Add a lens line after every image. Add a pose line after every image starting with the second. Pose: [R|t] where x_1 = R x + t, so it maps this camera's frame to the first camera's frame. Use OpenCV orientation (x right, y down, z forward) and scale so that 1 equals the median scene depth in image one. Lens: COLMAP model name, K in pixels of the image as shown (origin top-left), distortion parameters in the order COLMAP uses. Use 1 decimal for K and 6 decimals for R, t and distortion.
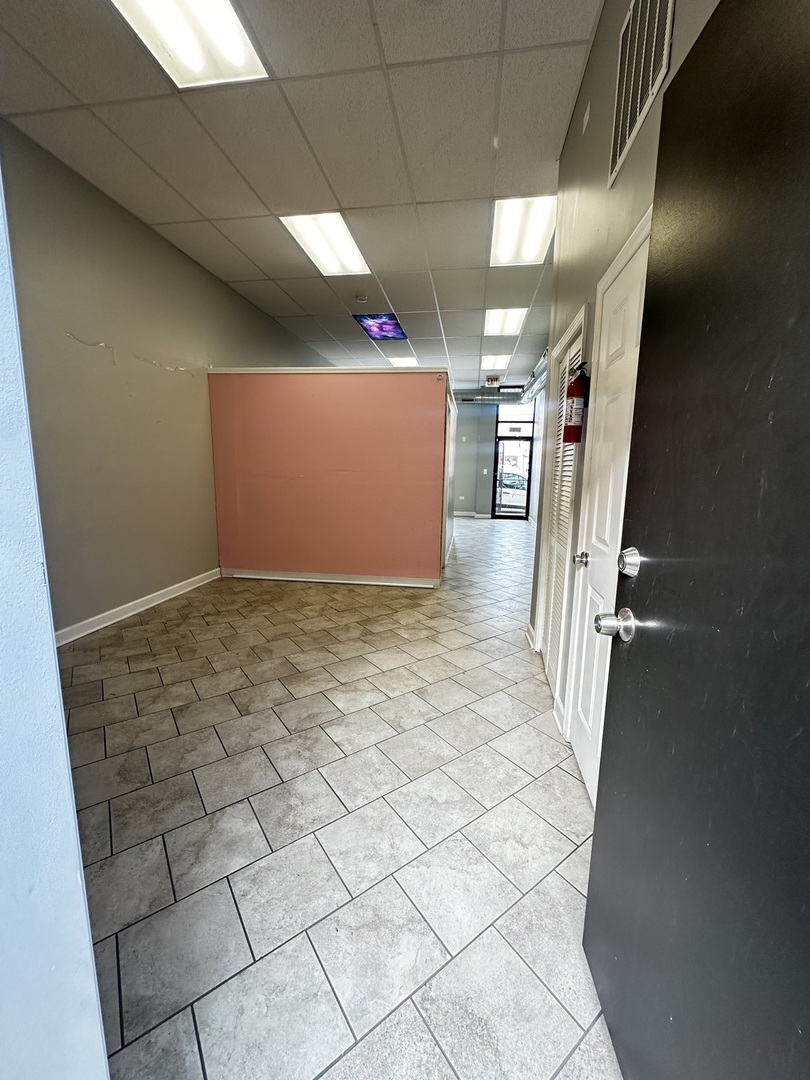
lens RADIAL K [[428.3, 0, 405.0], [0, 428.3, 537.9], [0, 0, 1]] dist [-0.005063, 0.001084]
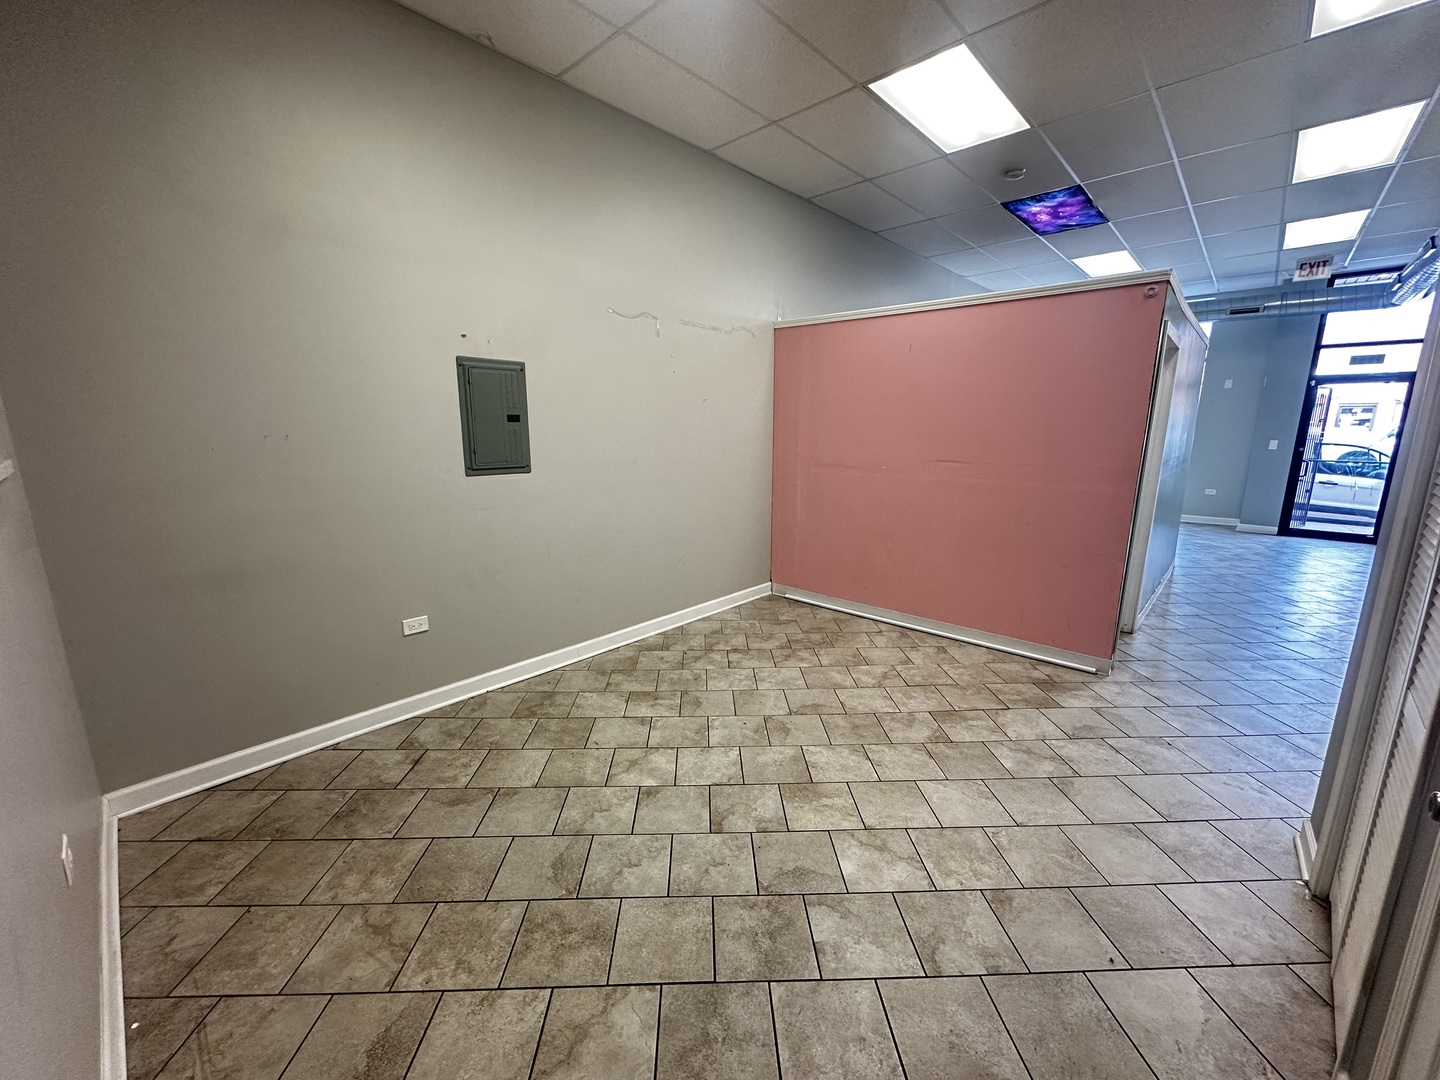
lens RADIAL K [[571.1, 0, 718.4], [0, 571.1, 540.3], [0, 0, 1]] dist [-0.005063, 0.001084]
pose [[0.827405, 0.097240, -0.553123, 0.058689], [-0.078709, 0.995254, 0.057228, -0.066678], [0.556063, -0.003815, 0.831132, 0.111232]]
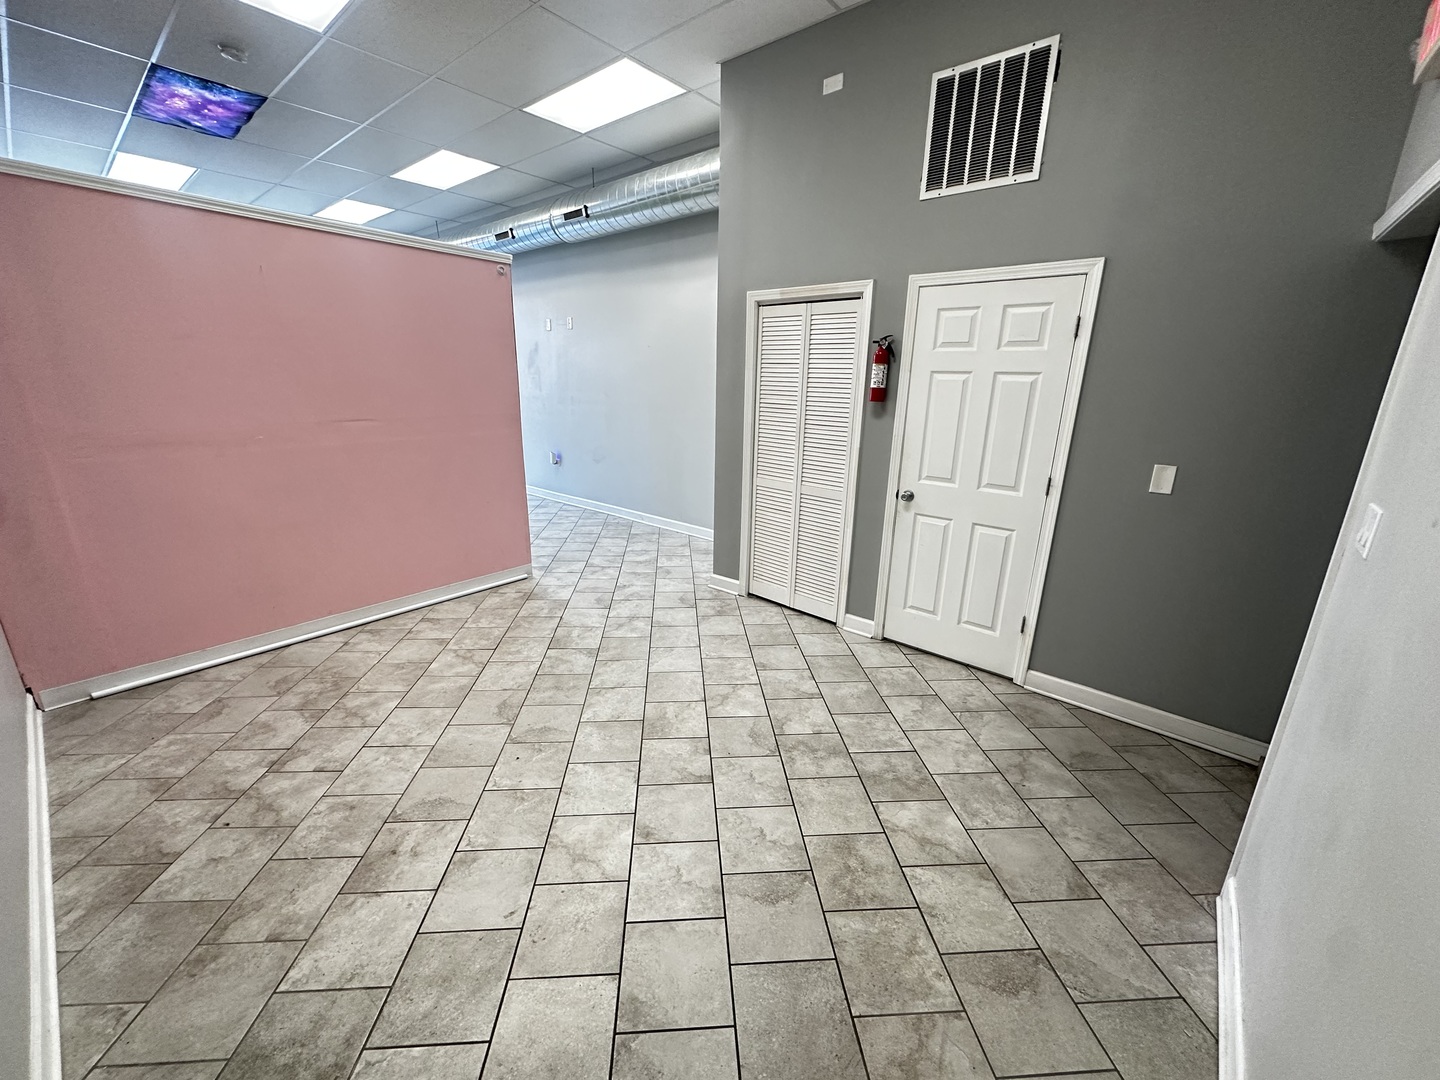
lens RADIAL K [[563.1, 0, 720.0], [0, 563.1, 540.0], [0, 0, 1]] dist [-0.000924, 0.000274]
pose [[0.531852, -0.242145, 0.811480, -0.563355], [0.127585, 0.970222, 0.205893, -0.106619], [-0.837171, -0.005972, 0.546908, 0.232553]]
